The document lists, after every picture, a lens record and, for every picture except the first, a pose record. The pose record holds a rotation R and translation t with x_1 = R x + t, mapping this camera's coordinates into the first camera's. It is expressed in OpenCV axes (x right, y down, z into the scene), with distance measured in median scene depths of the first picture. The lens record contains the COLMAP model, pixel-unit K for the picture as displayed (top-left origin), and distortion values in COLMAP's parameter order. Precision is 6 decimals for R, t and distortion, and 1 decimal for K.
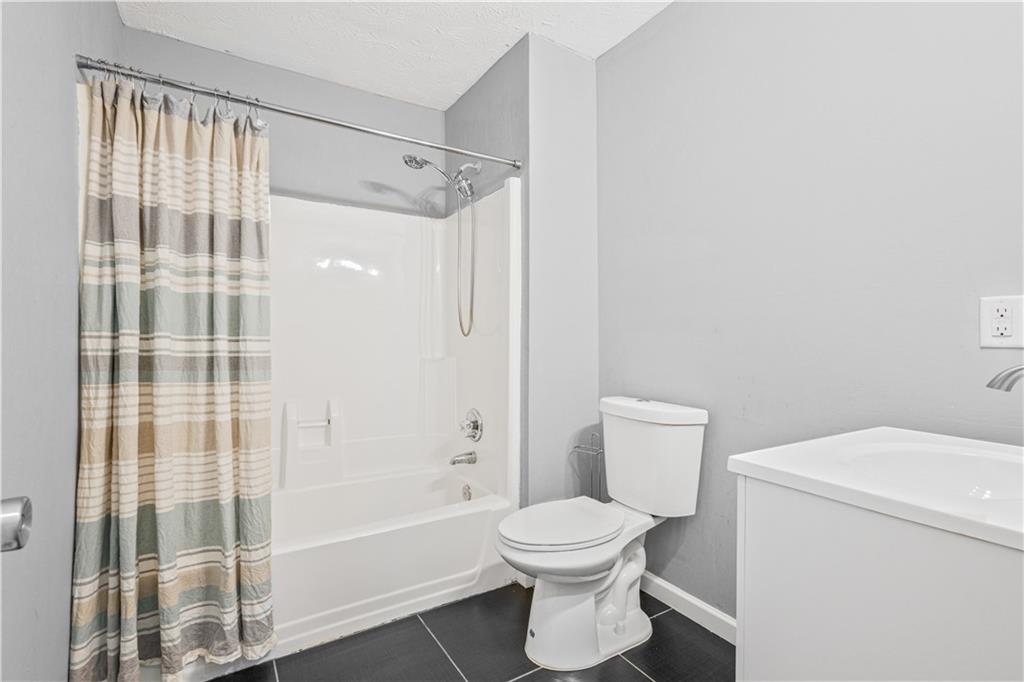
lens RADIAL K [[472.2, 0, 516.1], [0, 472.2, 349.0], [0, 0, 1]] dist [0.000143, -0.000408]
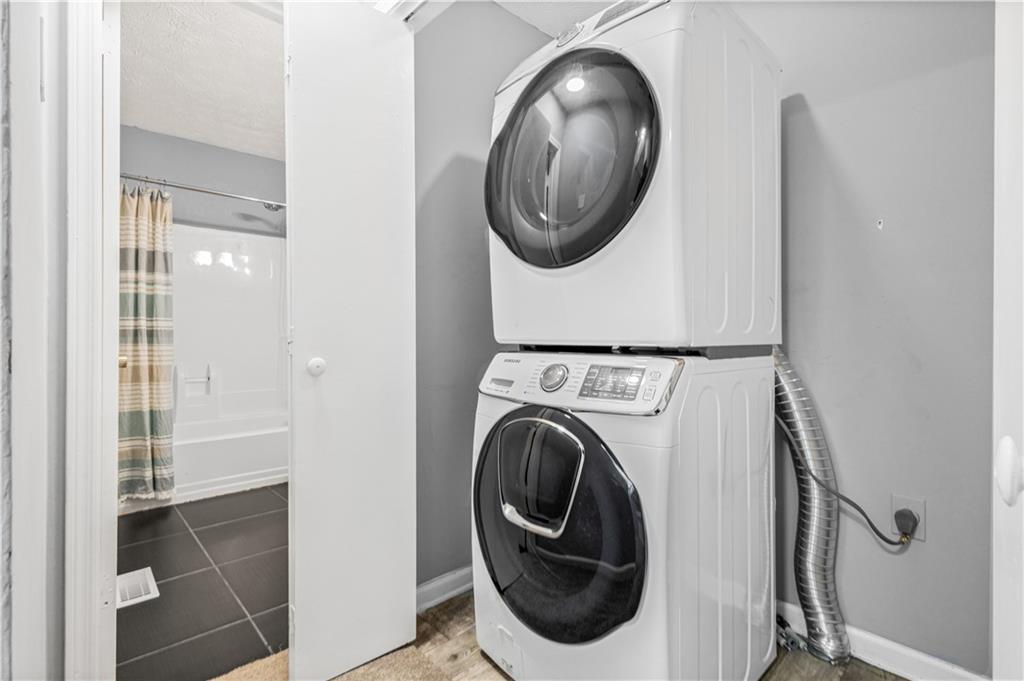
lens RADIAL K [[472.2, 0, 509.8], [0, 472.2, 337.4], [0, 0, 1]] dist [0.000143, -0.000408]
pose [[0.981687, 0.005728, 0.190414, 0.379596], [-0.005276, 0.999982, -0.002877, 0.043351], [-0.190427, 0.001820, 0.981700, -0.974950]]
